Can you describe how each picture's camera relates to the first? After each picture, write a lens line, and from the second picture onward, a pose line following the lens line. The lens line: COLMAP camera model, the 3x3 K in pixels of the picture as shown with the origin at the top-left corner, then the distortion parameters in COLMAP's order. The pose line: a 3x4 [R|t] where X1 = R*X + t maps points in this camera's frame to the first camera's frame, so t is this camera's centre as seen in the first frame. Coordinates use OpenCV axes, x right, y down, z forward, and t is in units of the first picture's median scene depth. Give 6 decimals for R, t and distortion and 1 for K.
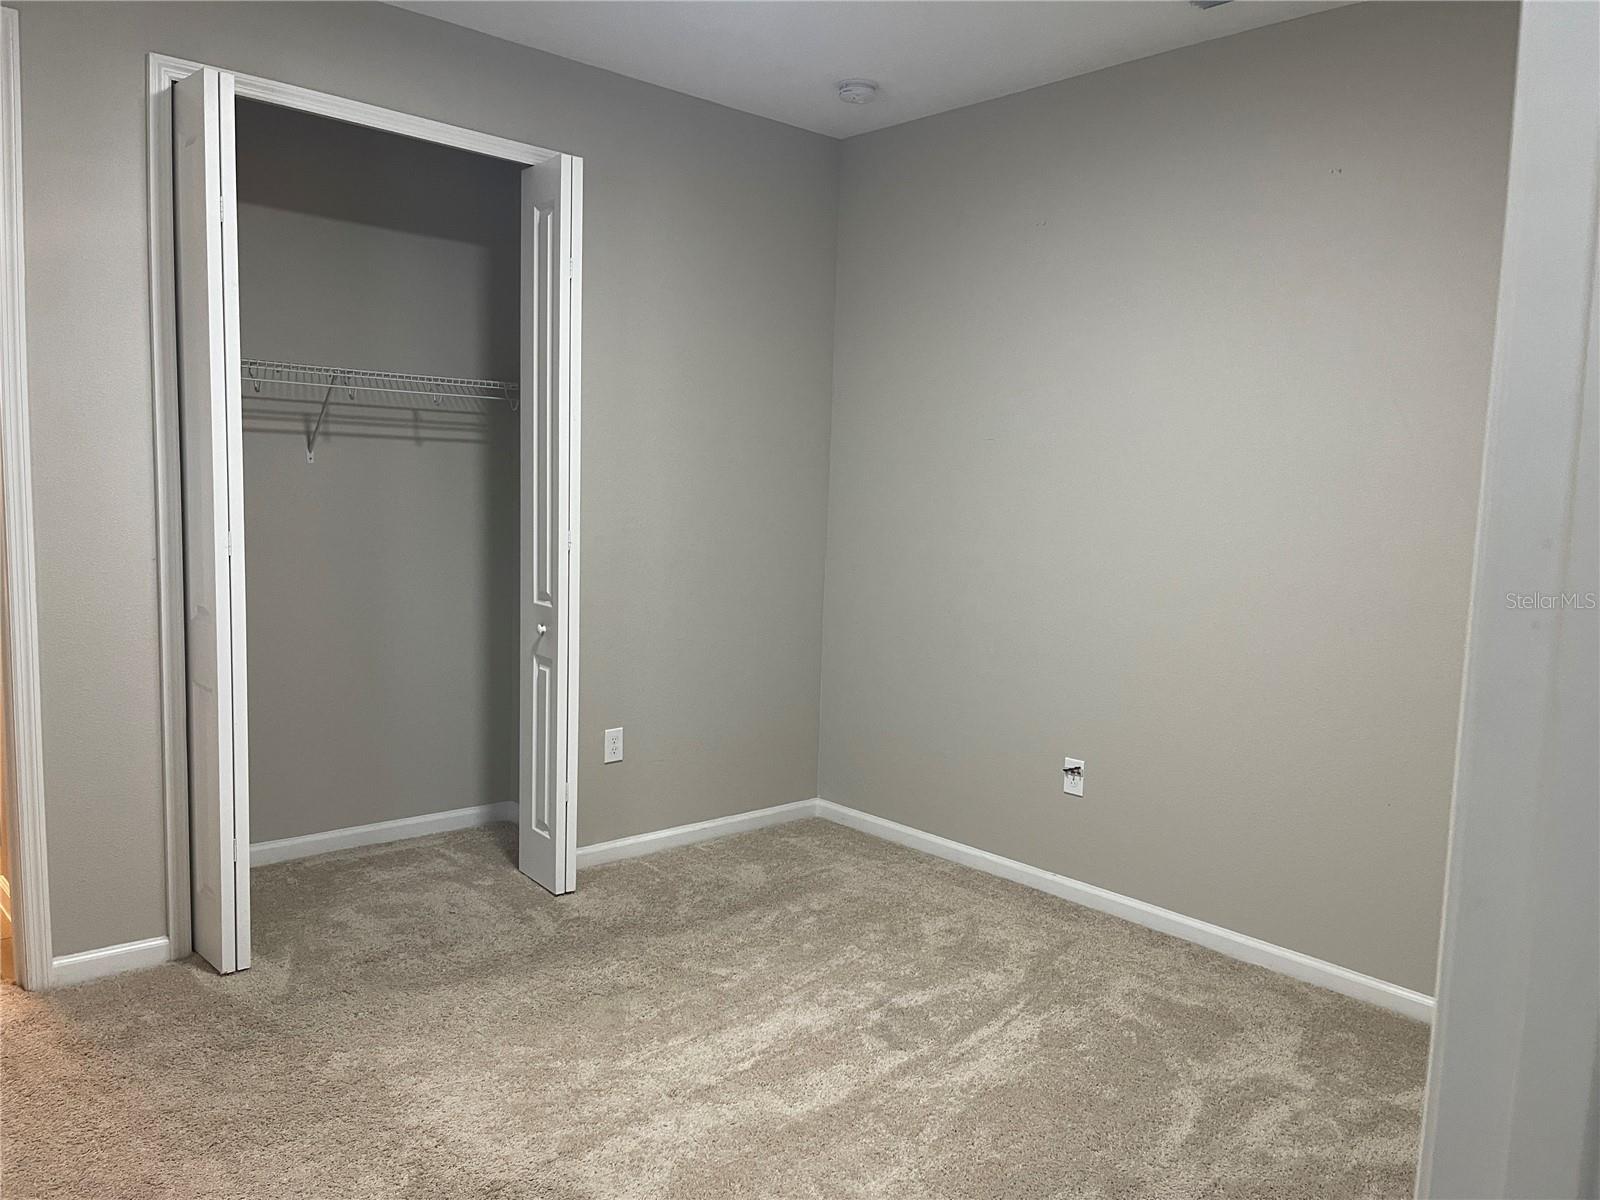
lens RADIAL K [[1204.1, 0, 792.2], [0, 1204.1, 609.0], [0, 0, 1]] dist [0.067602, -0.089617]
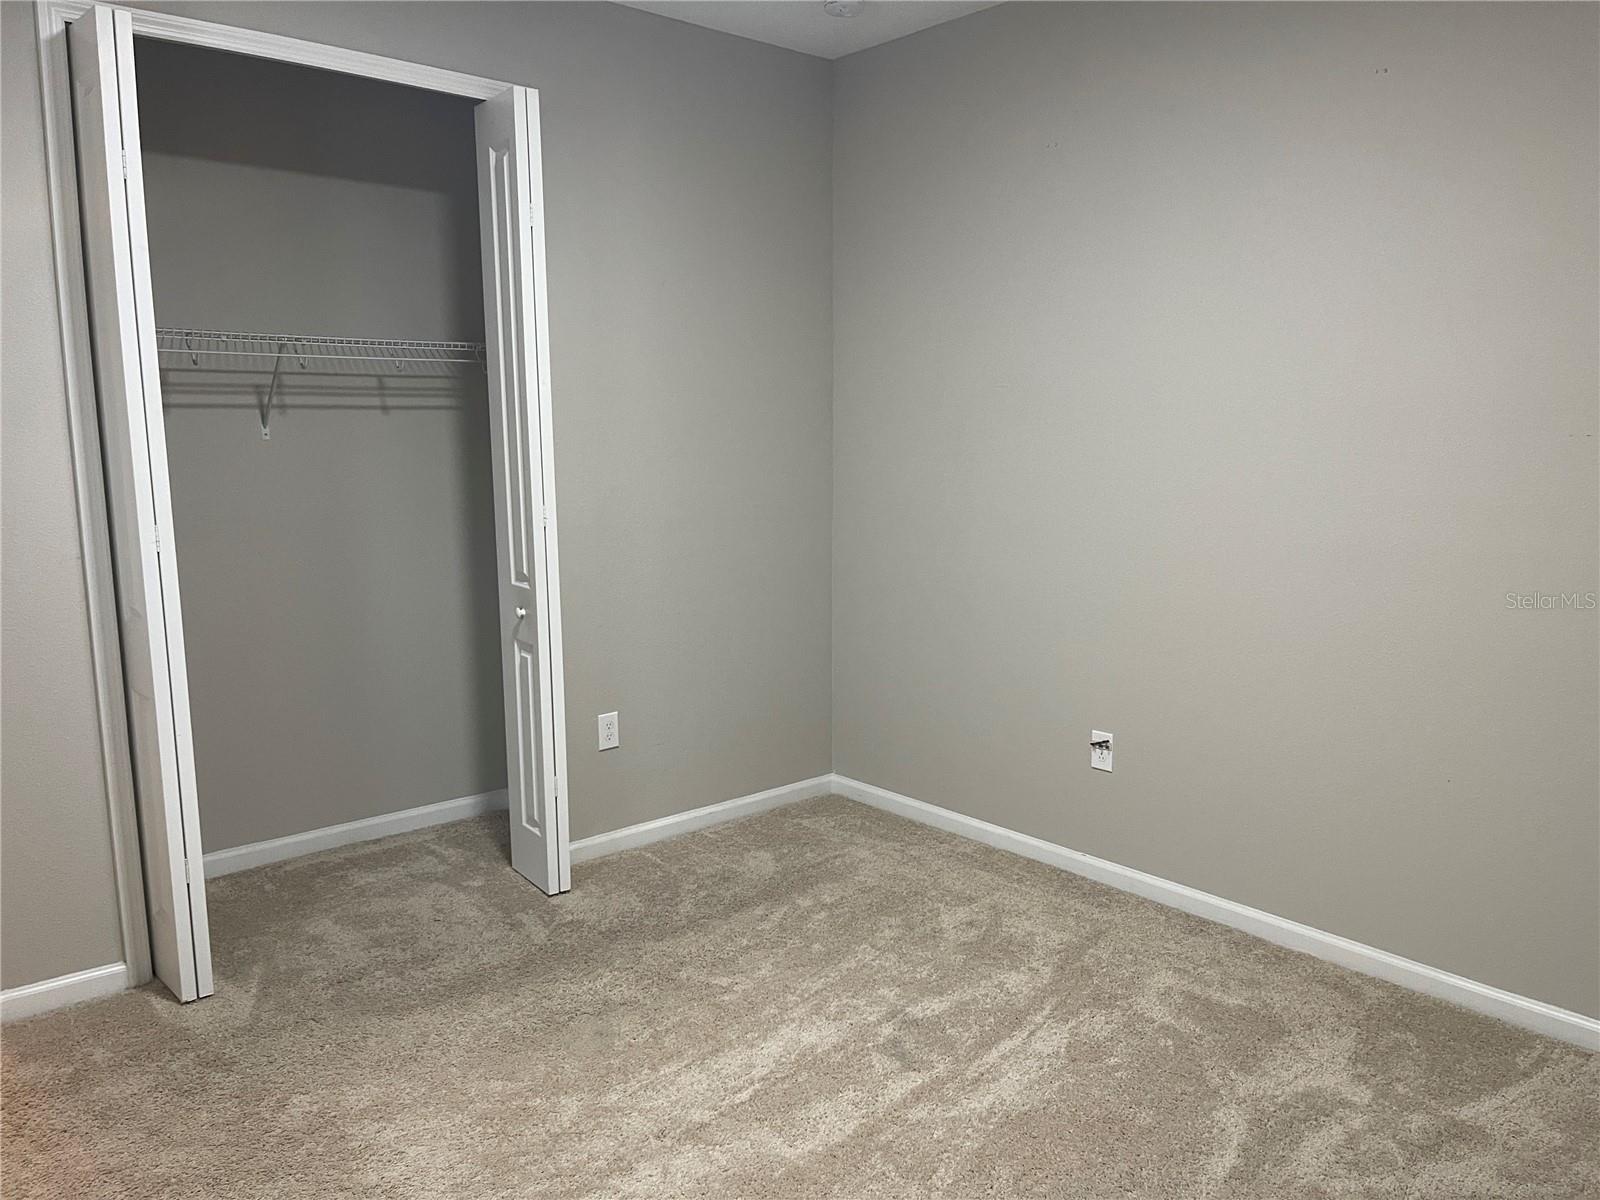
lens RADIAL K [[1204.1, 0, 812.7], [0, 1204.1, 609.6], [0, 0, 1]] dist [0.067602, -0.089617]
pose [[0.999337, -0.033923, -0.013201, 0.032394], [0.034529, 0.998211, 0.048802, -0.026523], [0.011522, -0.049226, 0.998721, 0.091705]]
